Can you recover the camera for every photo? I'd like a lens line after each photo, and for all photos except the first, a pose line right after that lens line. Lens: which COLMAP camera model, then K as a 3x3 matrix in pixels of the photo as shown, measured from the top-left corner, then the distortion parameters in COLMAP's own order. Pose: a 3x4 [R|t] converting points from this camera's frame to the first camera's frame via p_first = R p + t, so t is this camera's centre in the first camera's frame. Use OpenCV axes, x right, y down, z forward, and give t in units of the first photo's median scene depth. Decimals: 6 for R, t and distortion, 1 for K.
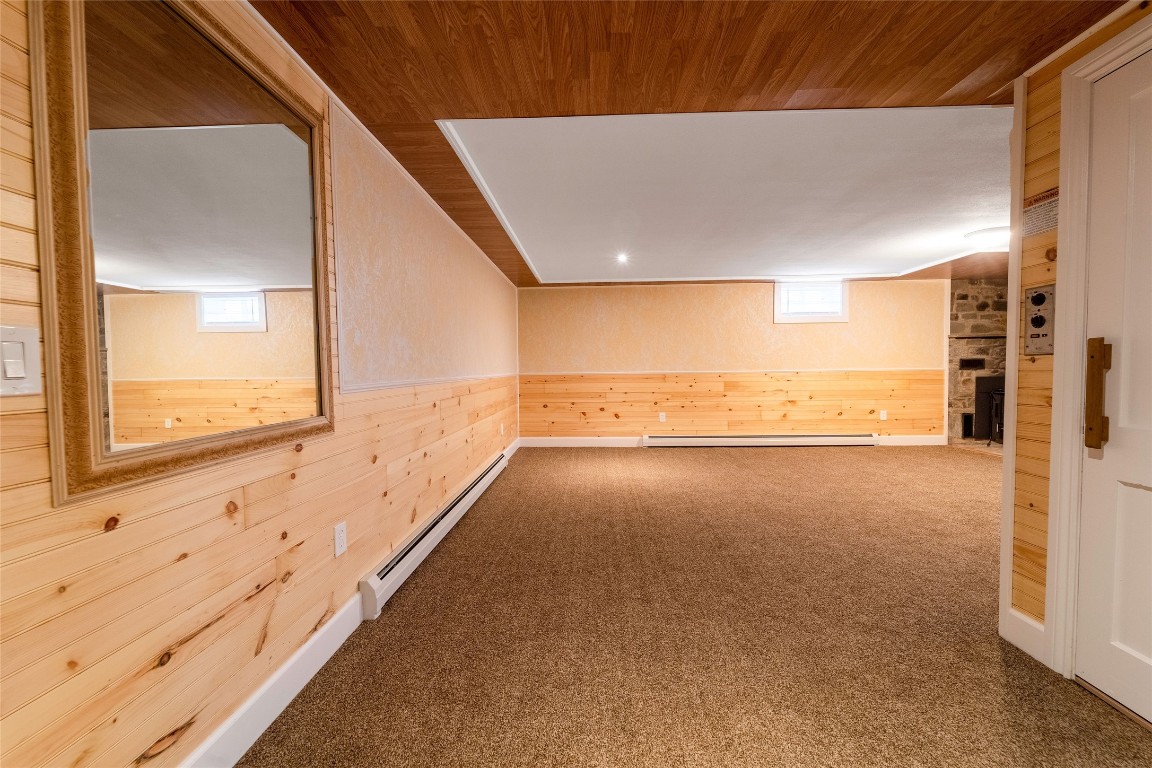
lens RADIAL K [[478.6, 0, 575.0], [0, 478.6, 379.2], [0, 0, 1]] dist [-0.000525, -0.000282]
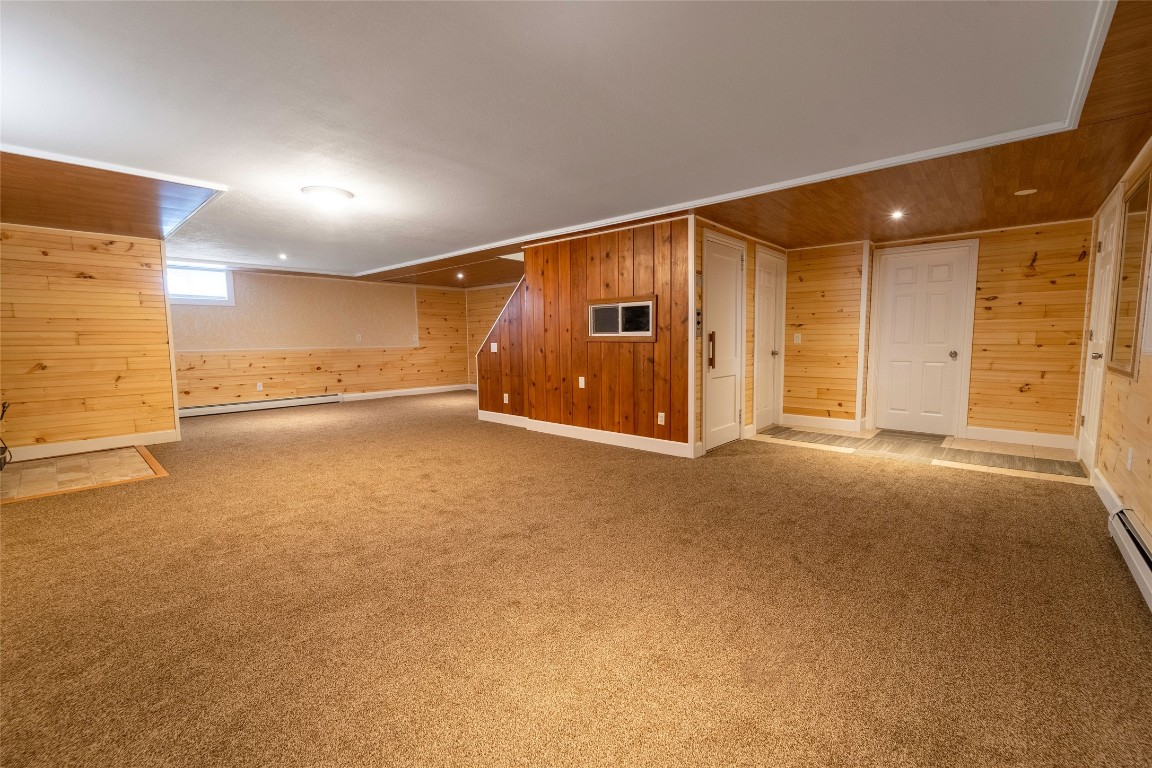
lens RADIAL K [[478.6, 0, 575.0], [0, 478.6, 379.2], [0, 0, 1]] dist [-0.000525, -0.000282]
pose [[-0.767700, -0.039006, 0.639621, -0.042958], [0.037237, 0.993744, 0.105294, -0.033373], [-0.639726, 0.104652, -0.761445, 0.963328]]
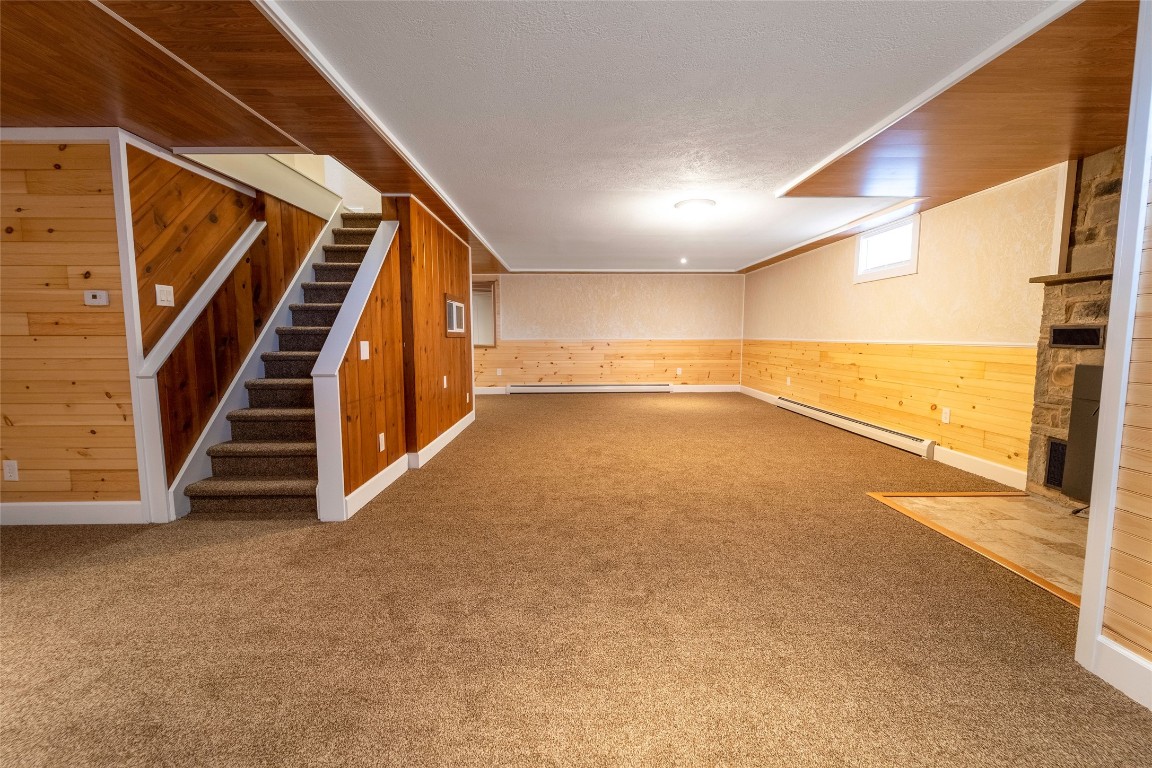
lens RADIAL K [[478.6, 0, 575.0], [0, 478.6, 379.2], [0, 0, 1]] dist [-0.000525, -0.000282]
pose [[0.040603, 0.105075, -0.993635, 1.276262], [-0.023706, 0.994277, 0.104174, -0.027686], [0.998894, 0.019325, 0.042861, 0.487970]]
